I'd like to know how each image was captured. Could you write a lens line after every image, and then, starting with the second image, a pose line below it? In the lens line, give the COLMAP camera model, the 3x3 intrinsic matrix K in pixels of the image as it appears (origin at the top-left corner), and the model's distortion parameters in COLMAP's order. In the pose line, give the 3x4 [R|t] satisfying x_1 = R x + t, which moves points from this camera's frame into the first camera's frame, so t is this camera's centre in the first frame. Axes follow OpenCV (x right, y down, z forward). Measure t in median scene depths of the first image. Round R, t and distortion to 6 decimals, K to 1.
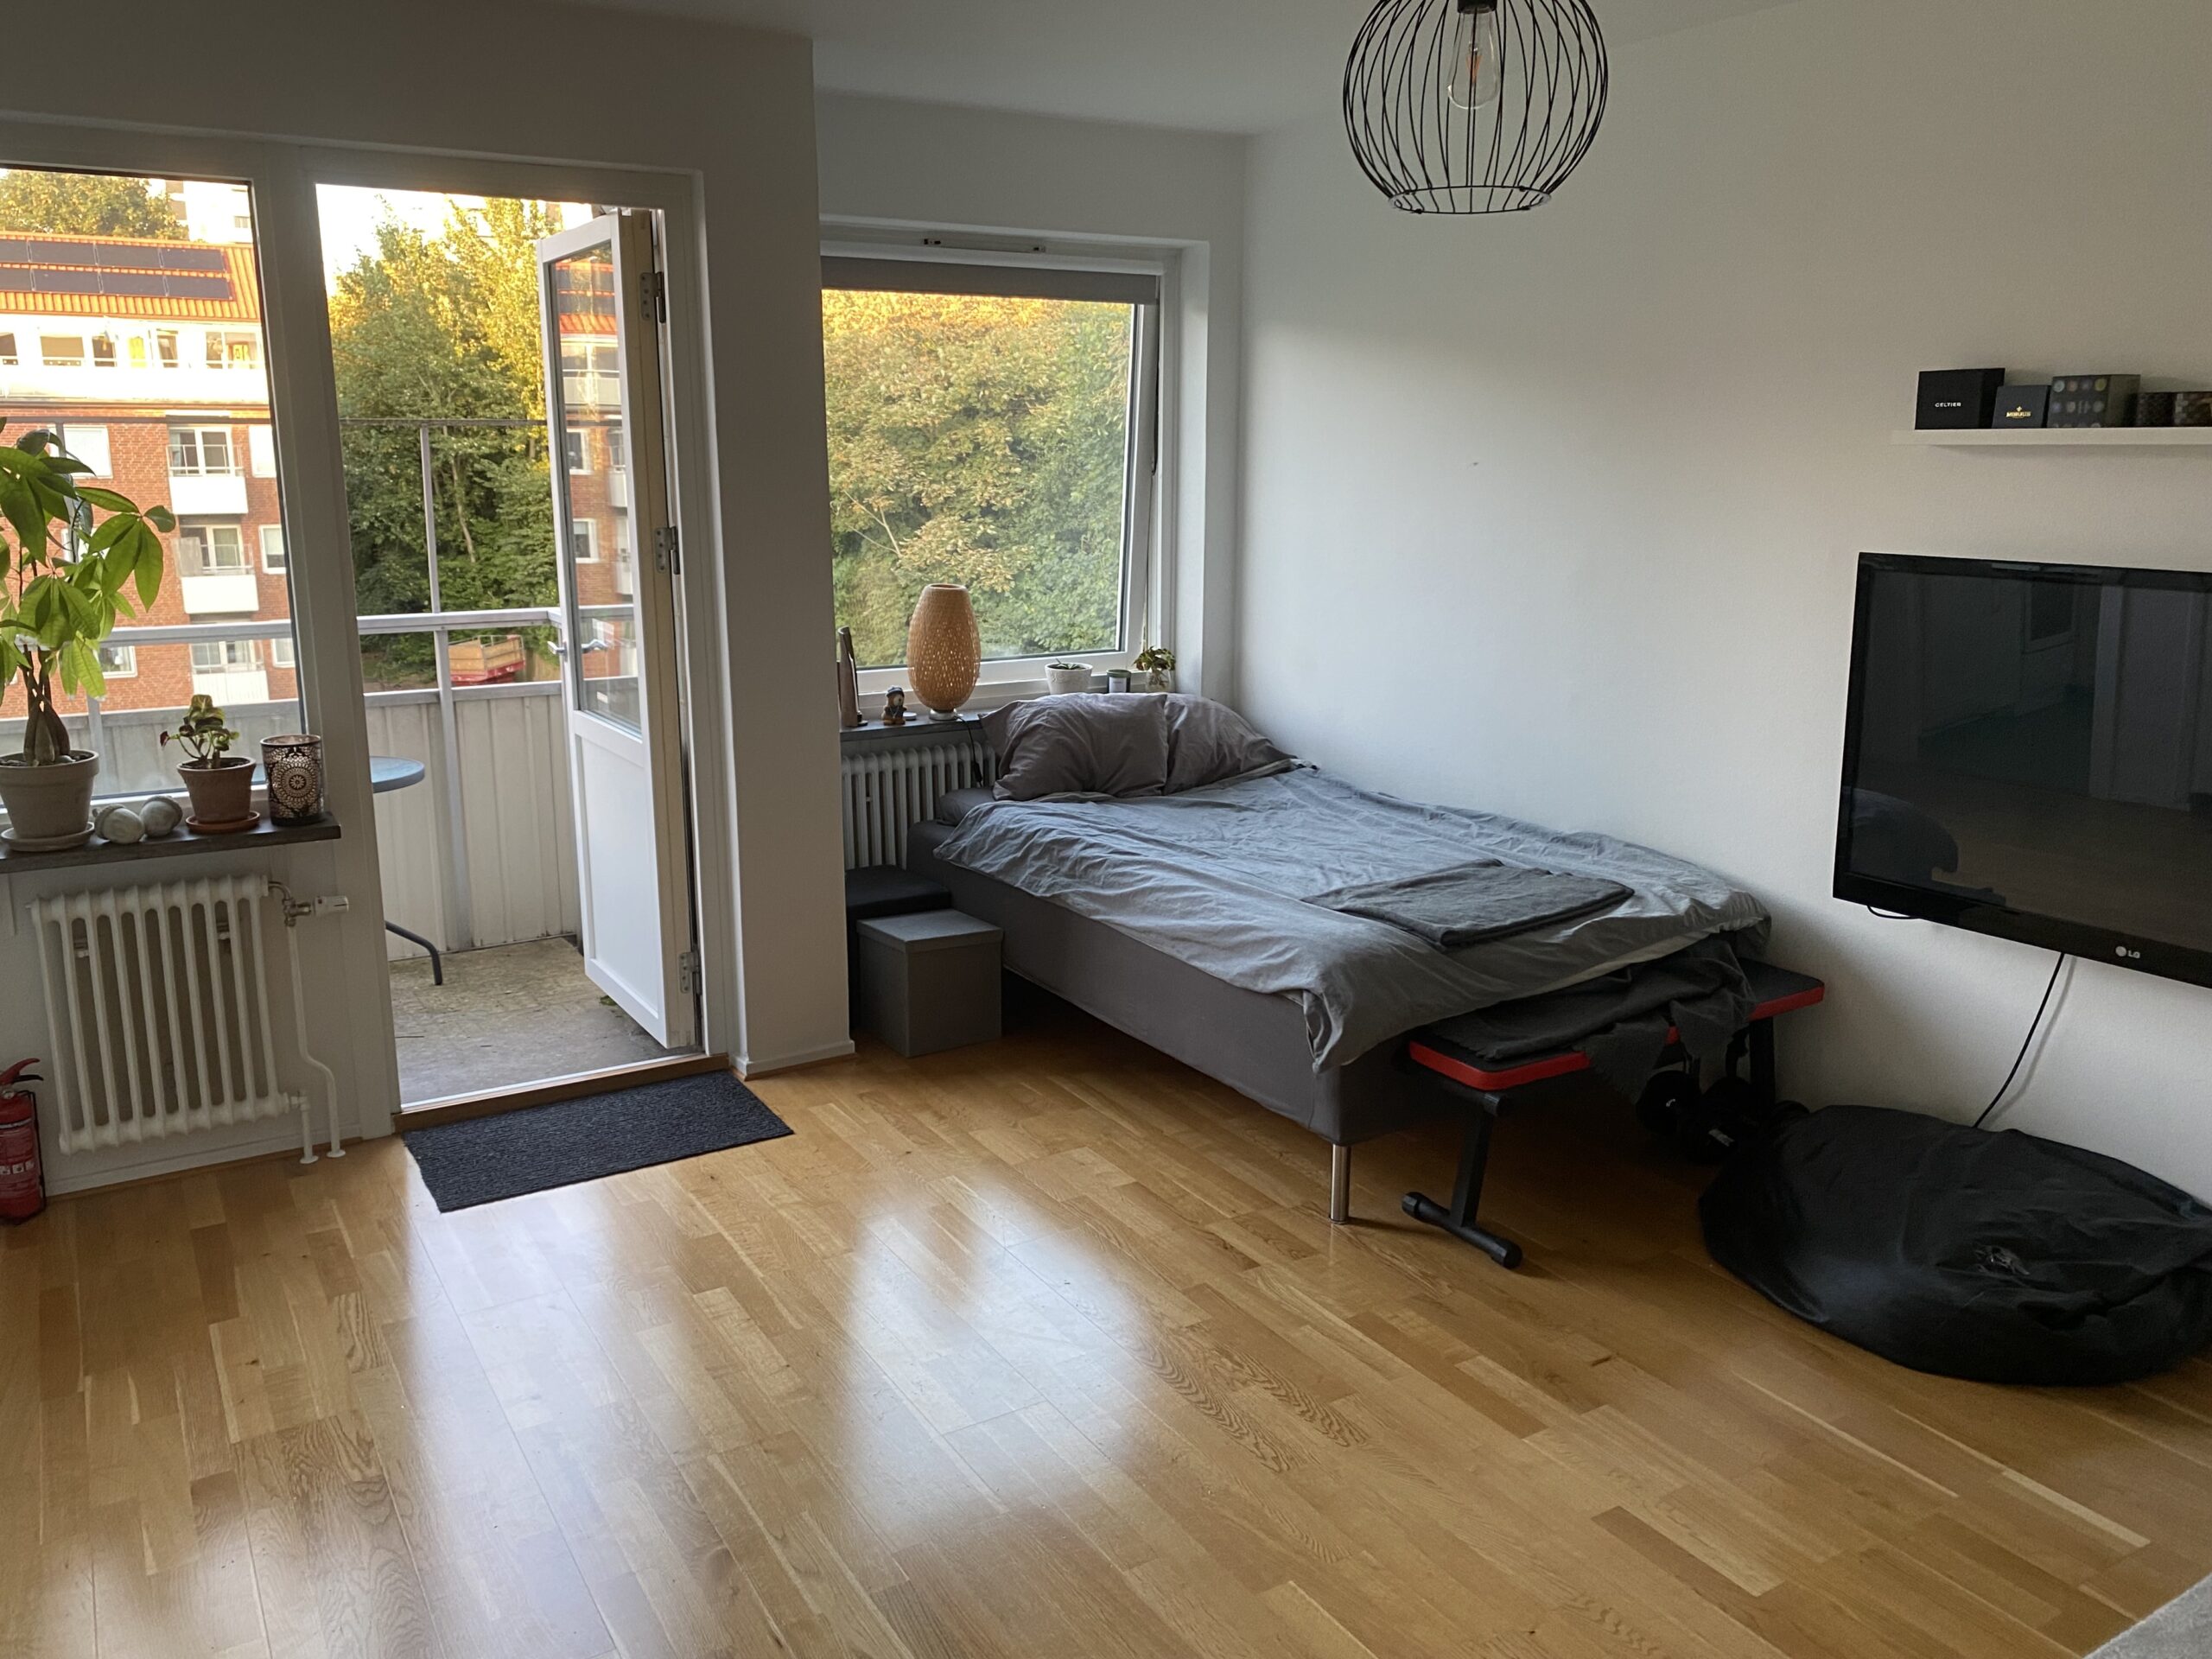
lens RADIAL K [[1690.3, 0, 1107.0], [0, 1690.3, 791.5], [0, 0, 1]] dist [-0.008691, -0.002794]
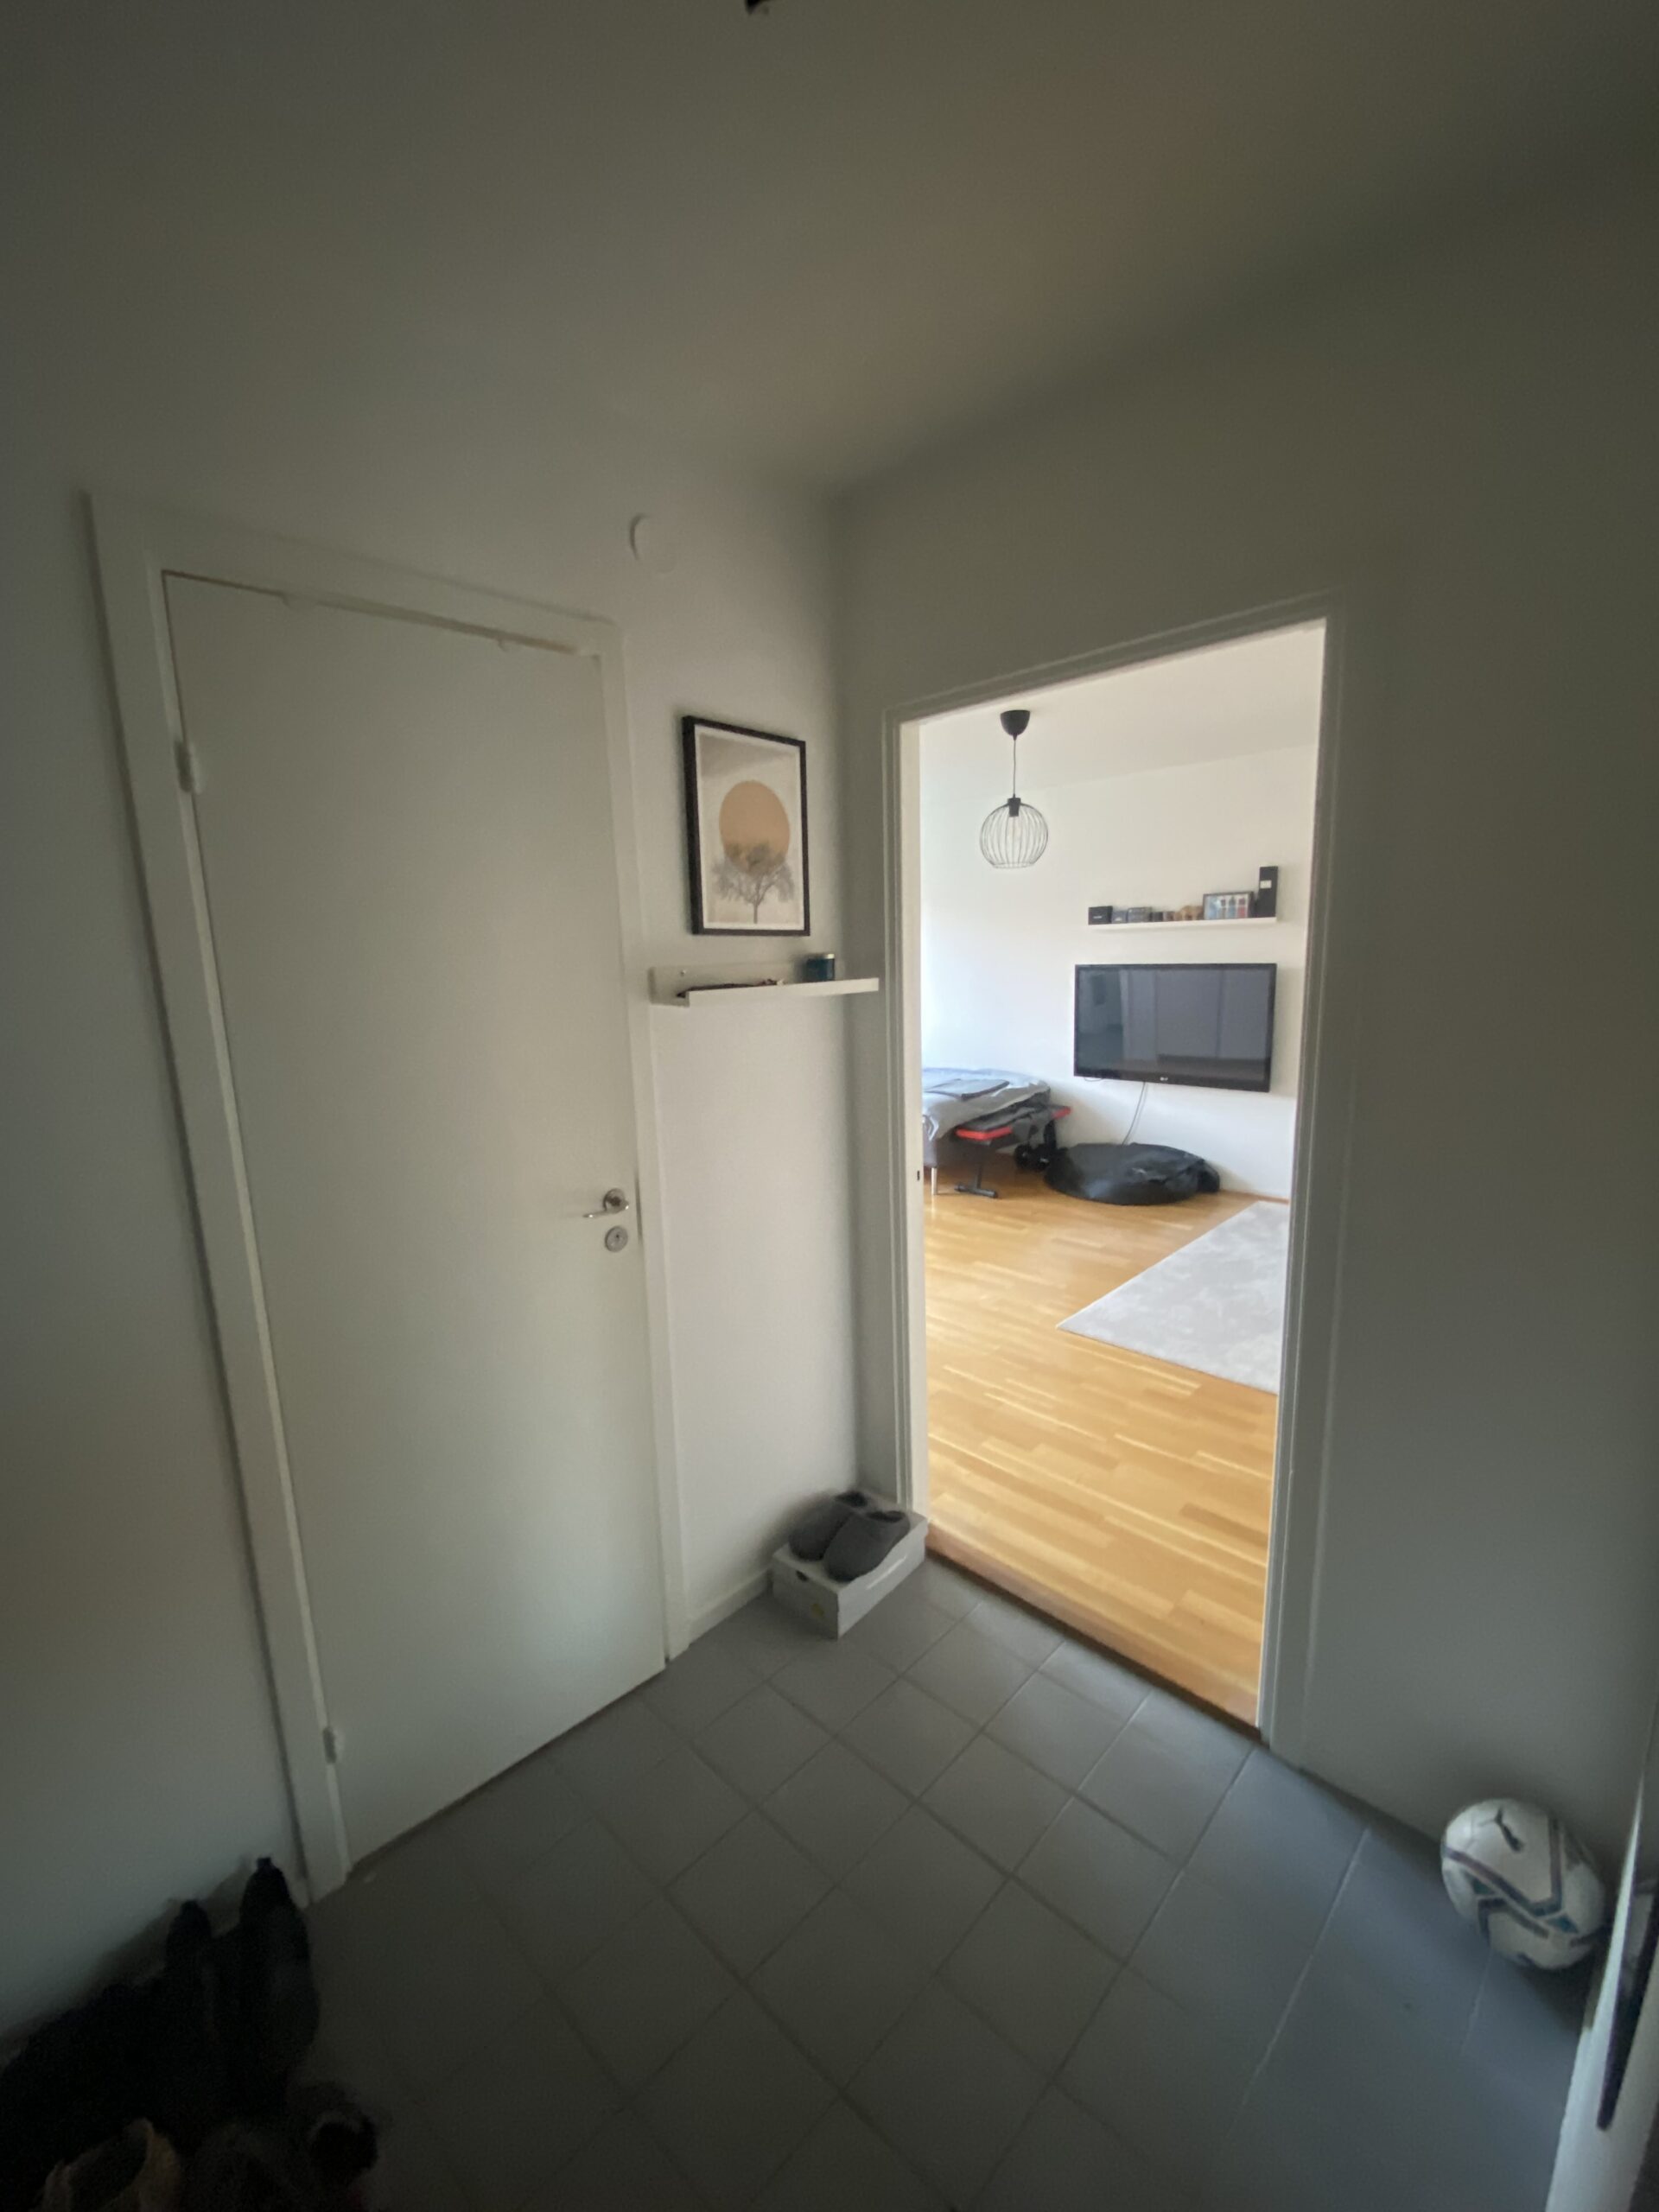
lens RADIAL K [[898.1, 0, 829.5], [0, 898.1, 1106.0], [0, 0, 1]] dist [0.028561, -0.000013]
pose [[0.964064, -0.073806, 0.255214, -0.450884], [0.081599, 0.996463, -0.020068, 0.119283], [-0.252830, 0.040172, 0.966676, -0.509811]]
